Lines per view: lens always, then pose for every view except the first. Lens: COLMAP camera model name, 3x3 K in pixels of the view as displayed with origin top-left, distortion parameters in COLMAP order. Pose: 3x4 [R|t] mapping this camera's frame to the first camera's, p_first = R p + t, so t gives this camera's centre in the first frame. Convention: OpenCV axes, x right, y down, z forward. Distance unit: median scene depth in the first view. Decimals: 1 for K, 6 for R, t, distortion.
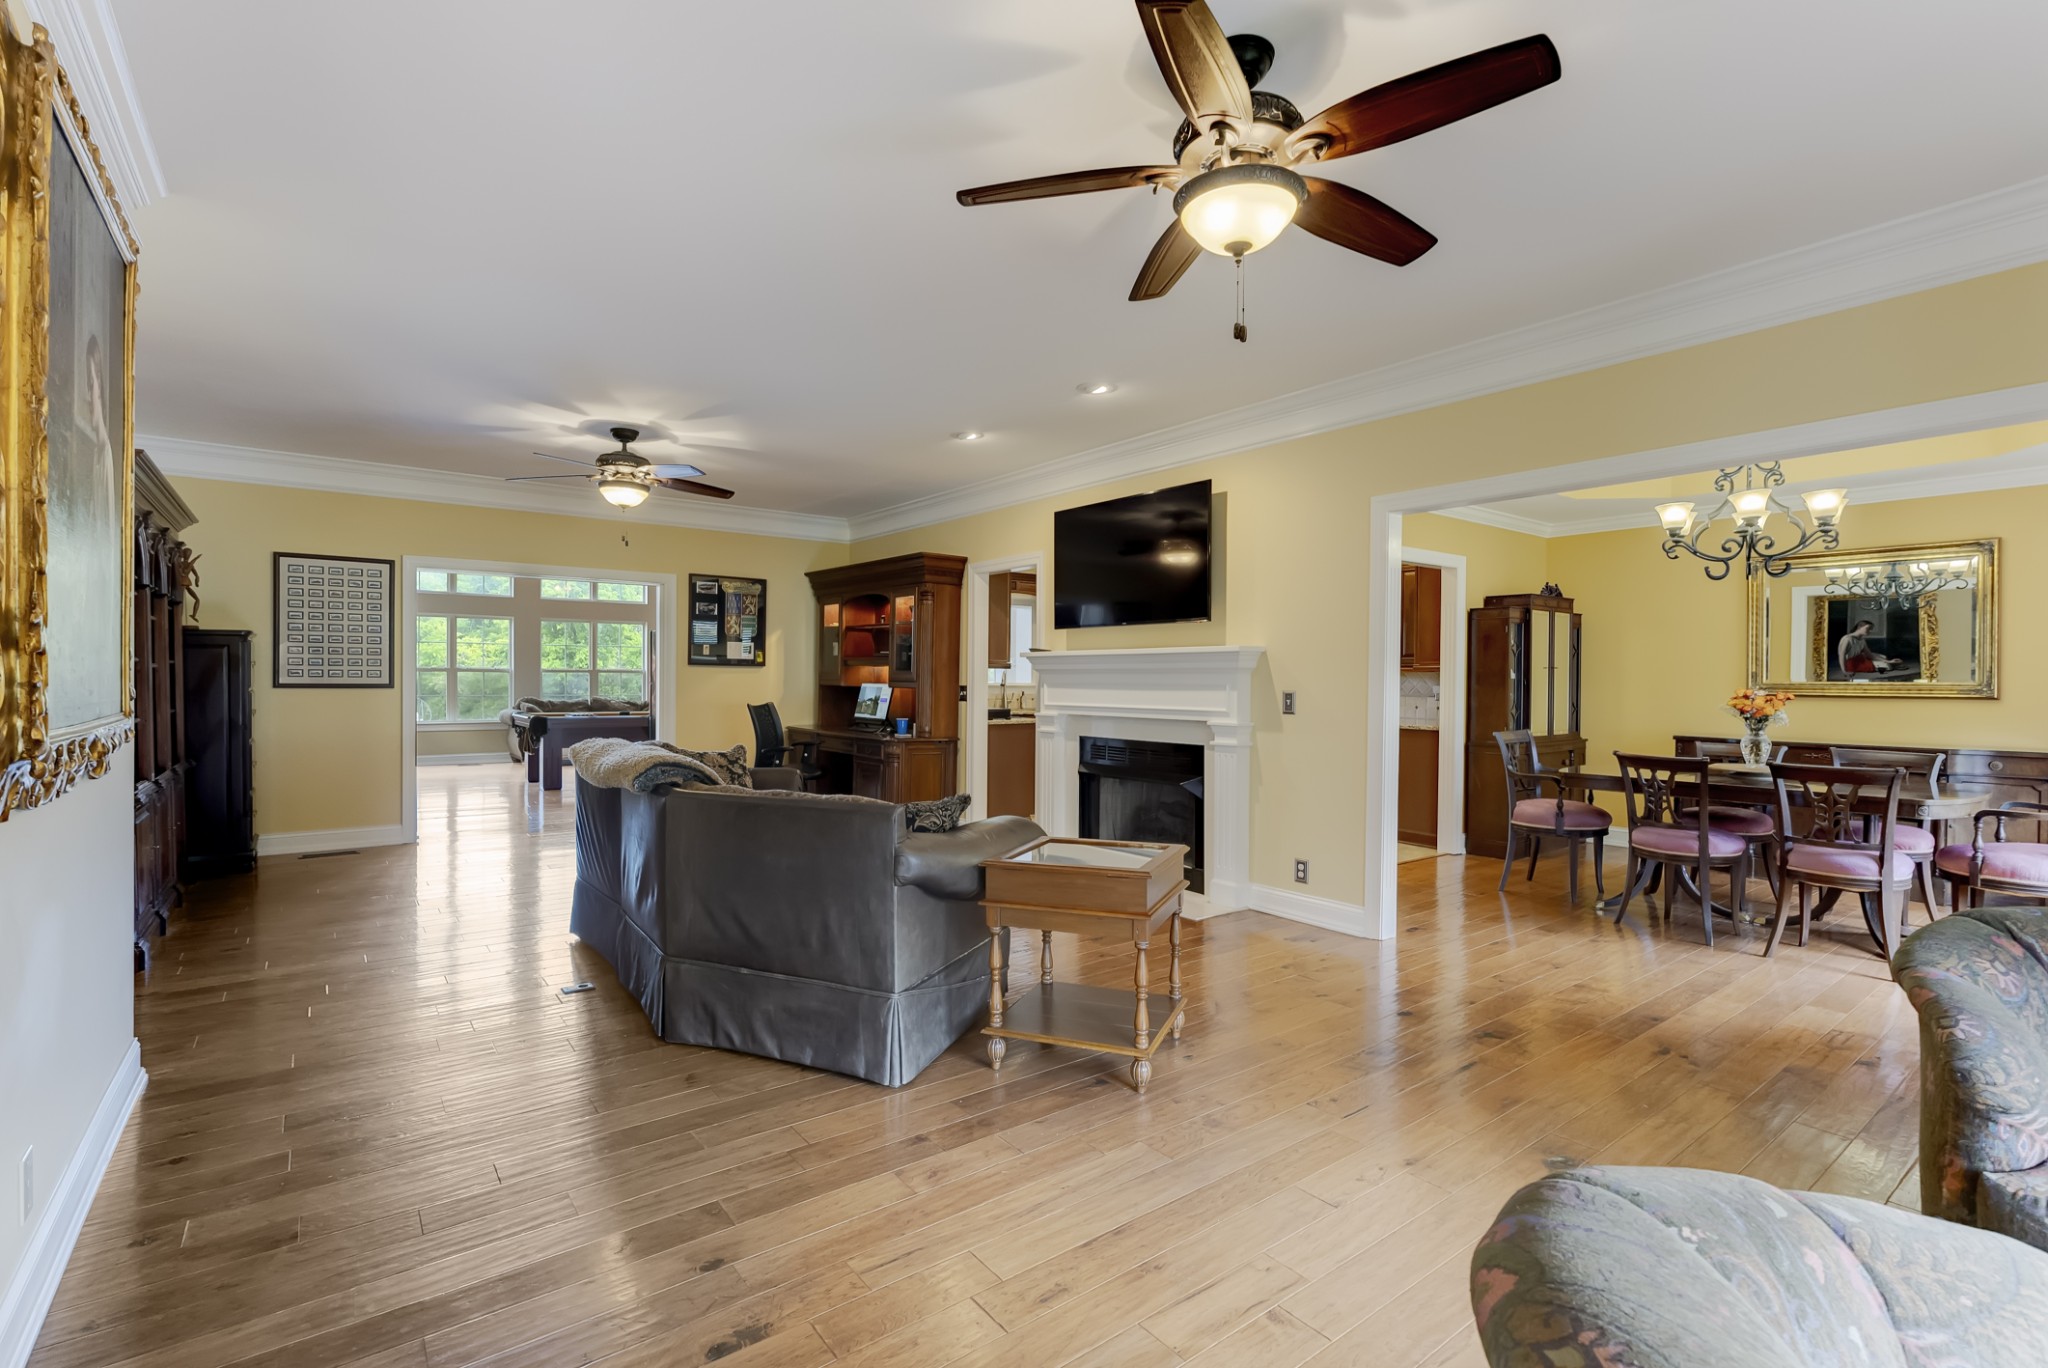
lens RADIAL K [[933.4, 0, 1018.3], [0, 933.4, 675.1], [0, 0, 1]] dist [-0.000439, -0.000077]
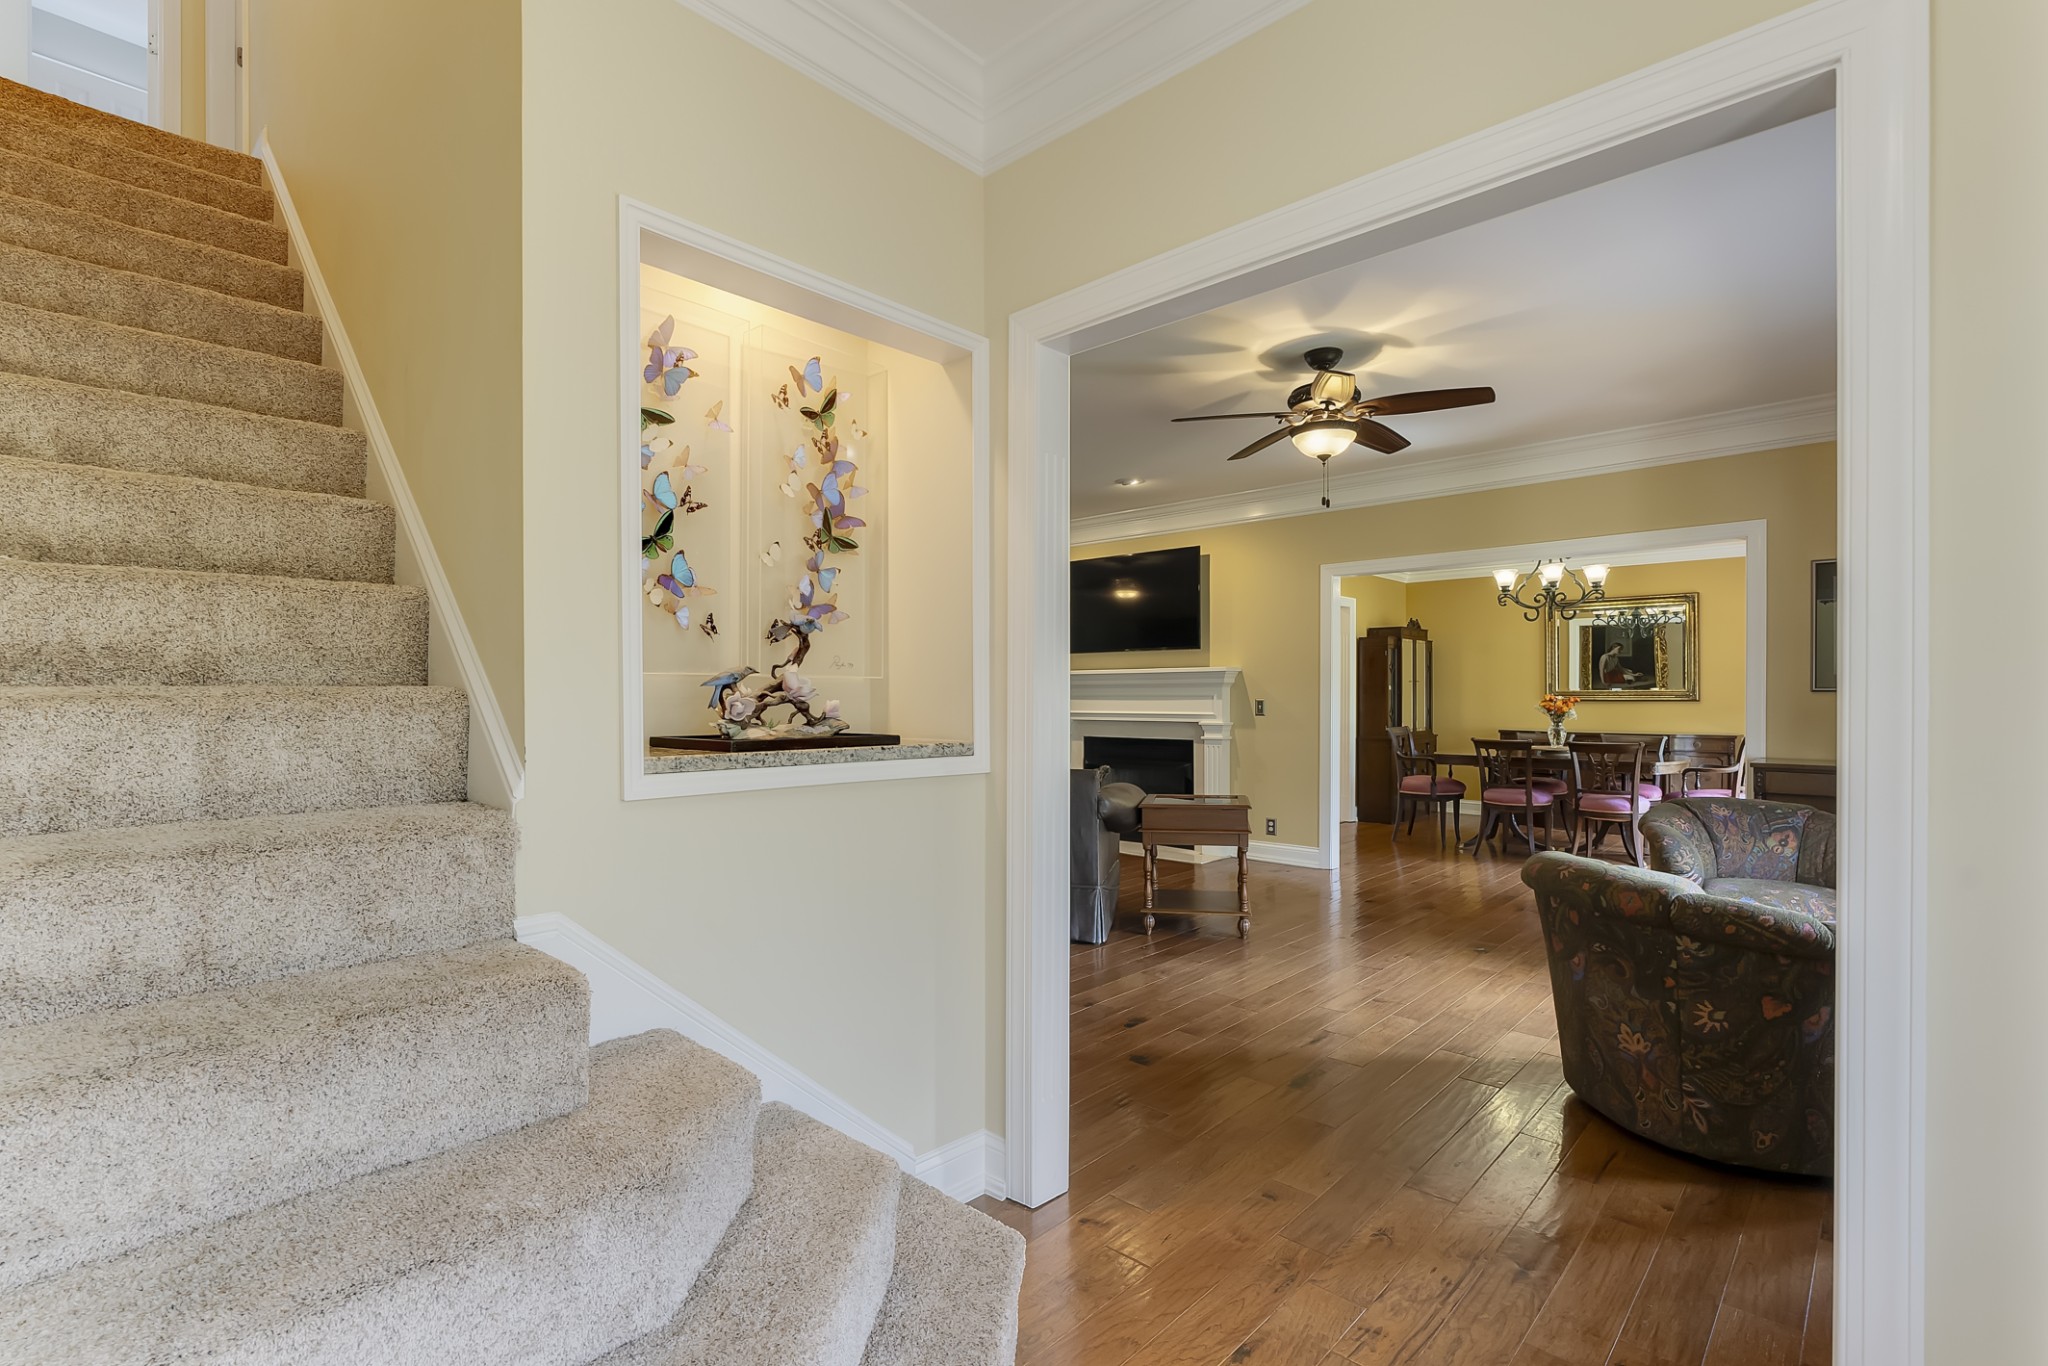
lens RADIAL K [[938.3, 0, 1017.3], [0, 938.3, 680.9], [0, 0, 1]] dist [0.002990, 0.000501]
pose [[0.985622, -0.005654, 0.168869, -0.298380], [0.007409, 0.999925, -0.009768, 0.000673], [-0.168801, 0.010879, 0.985590, -0.319388]]
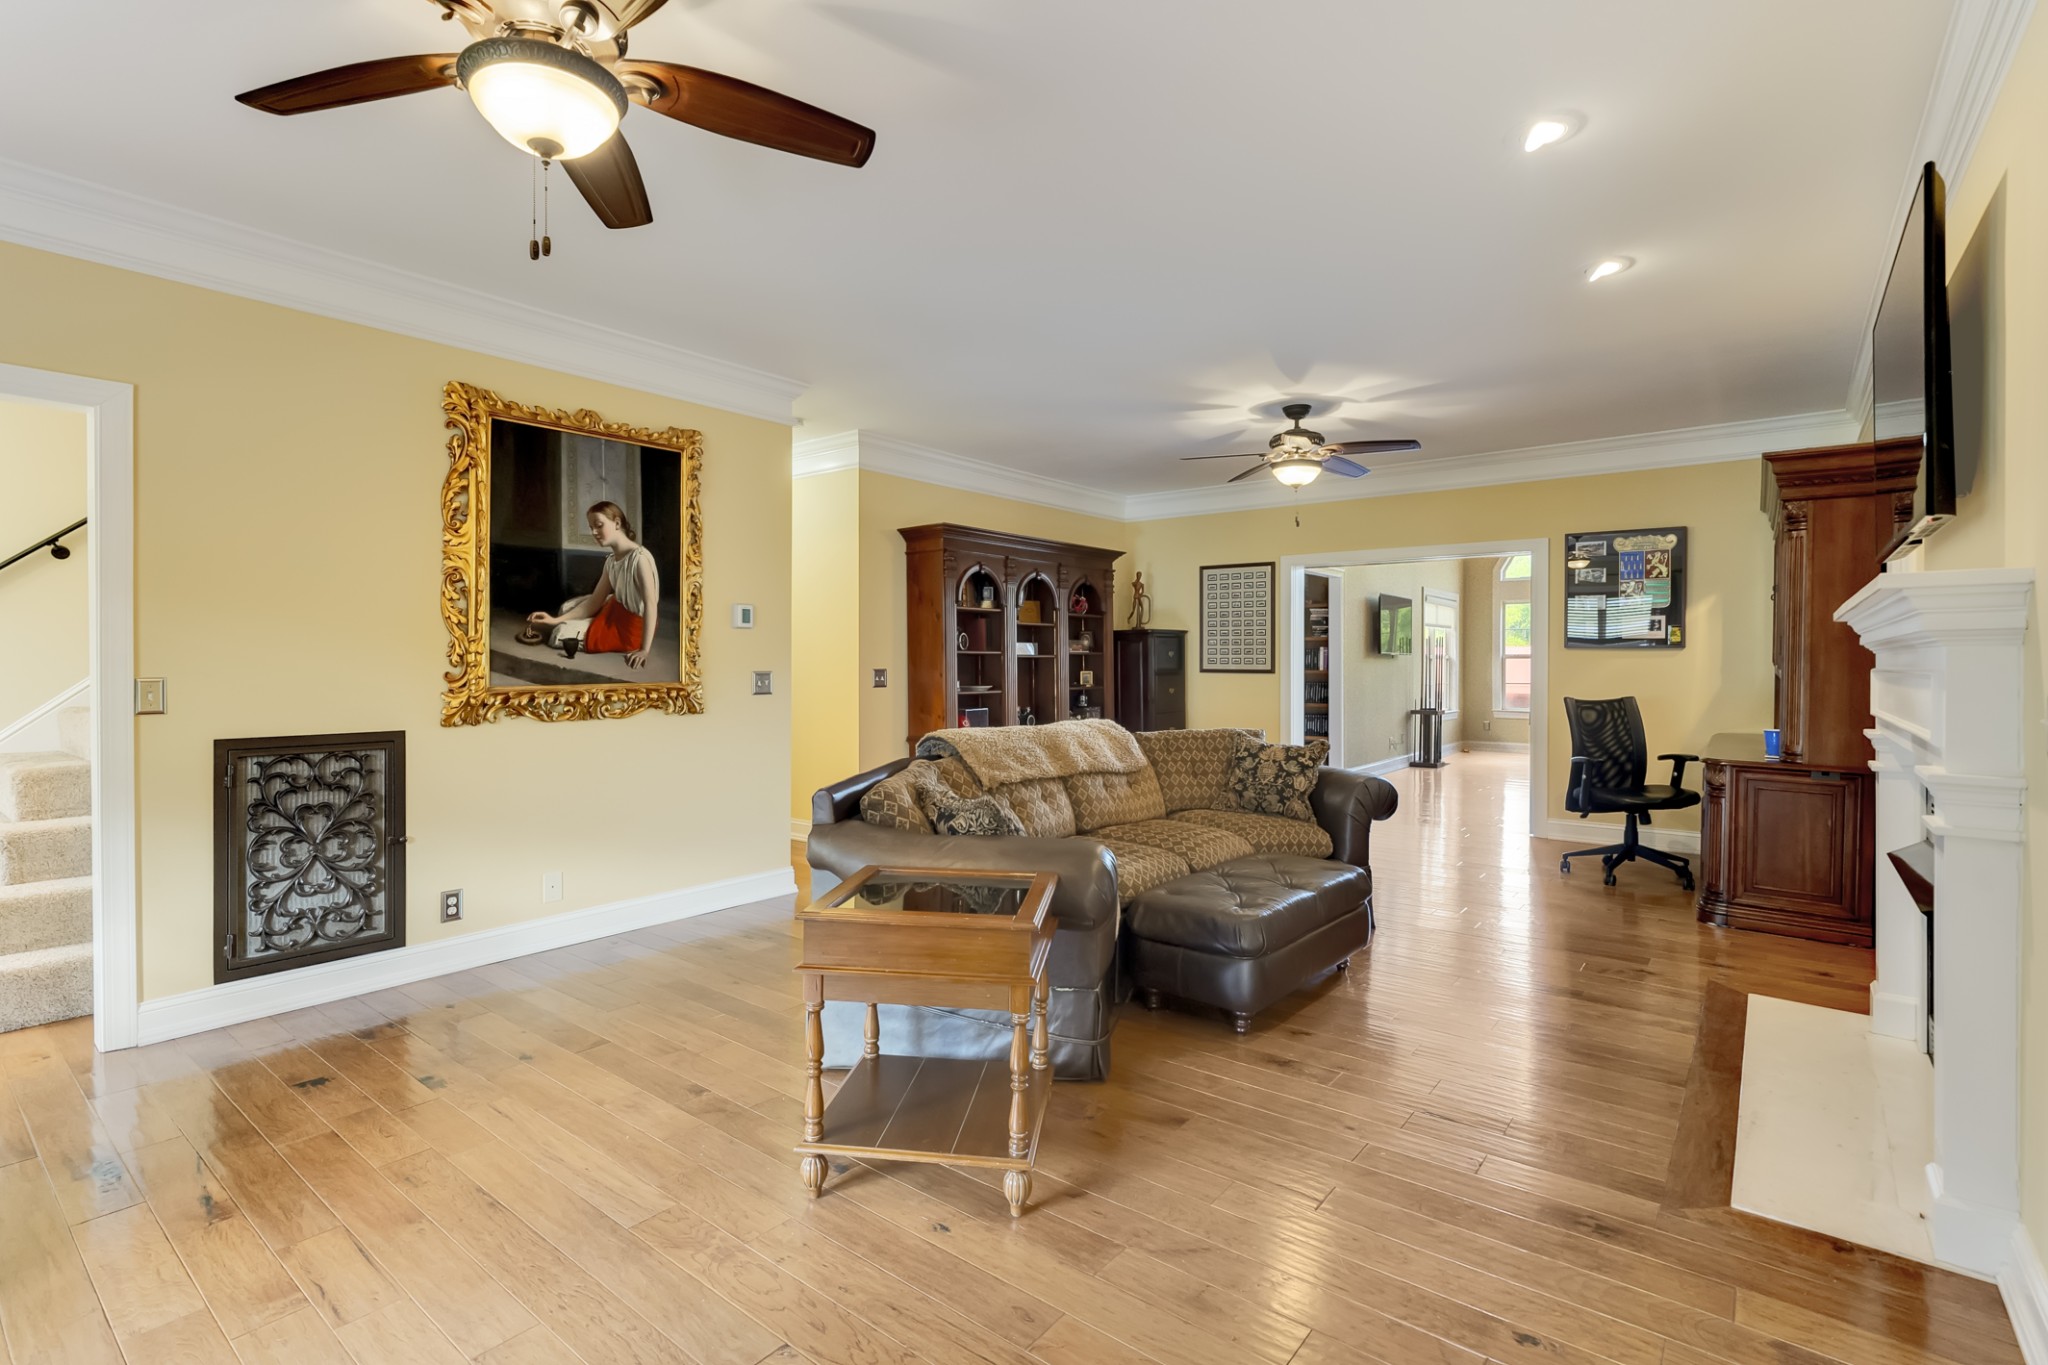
lens RADIAL K [[954.7, 0, 1002.1], [0, 954.7, 660.1], [0, 0, 1]] dist [0.001736, 0.000271]
pose [[0.250404, -0.005608, -0.968125, 0.510720], [0.002617, 0.999983, -0.005116, 0.003638], [0.968138, -0.001253, 0.250414, 0.517798]]
